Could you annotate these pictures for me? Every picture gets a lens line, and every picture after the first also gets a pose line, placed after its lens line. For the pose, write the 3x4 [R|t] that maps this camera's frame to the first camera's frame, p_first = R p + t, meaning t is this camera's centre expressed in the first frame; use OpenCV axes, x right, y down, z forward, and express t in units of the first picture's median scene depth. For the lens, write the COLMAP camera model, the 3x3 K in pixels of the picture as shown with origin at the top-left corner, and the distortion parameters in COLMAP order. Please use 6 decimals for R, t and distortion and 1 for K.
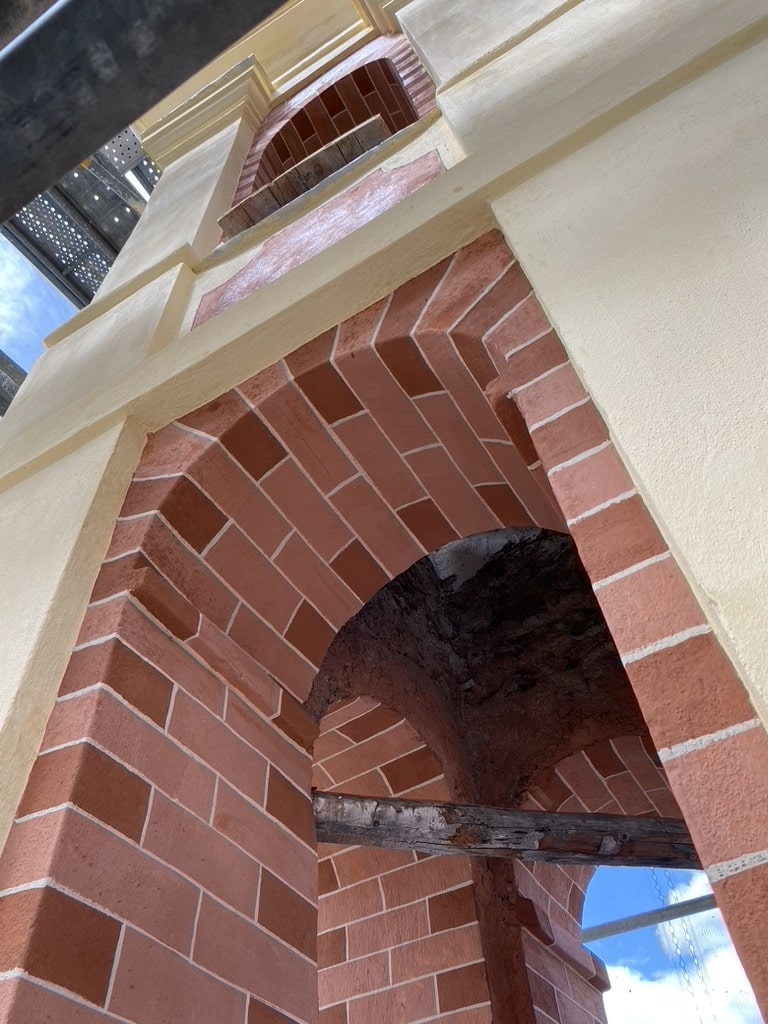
lens RADIAL K [[781.9, 0, 380.2], [0, 781.9, 505.9], [0, 0, 1]] dist [0.023291, -0.027400]
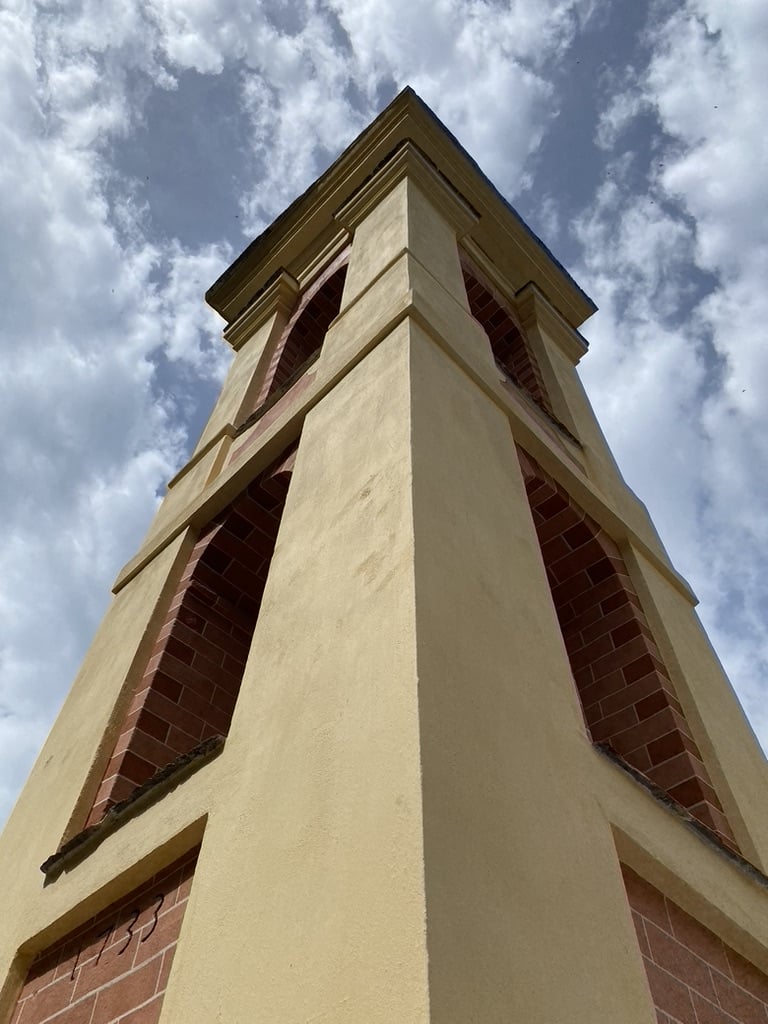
lens RADIAL K [[781.9, 0, 387.8], [0, 781.9, 509.9], [0, 0, 1]] dist [0.023291, -0.027400]
pose [[0.962636, -0.162965, -0.216273, 0.625040], [0.152146, 0.986160, -0.065884, 0.076731], [0.224016, 0.030517, 0.974107, -0.952957]]
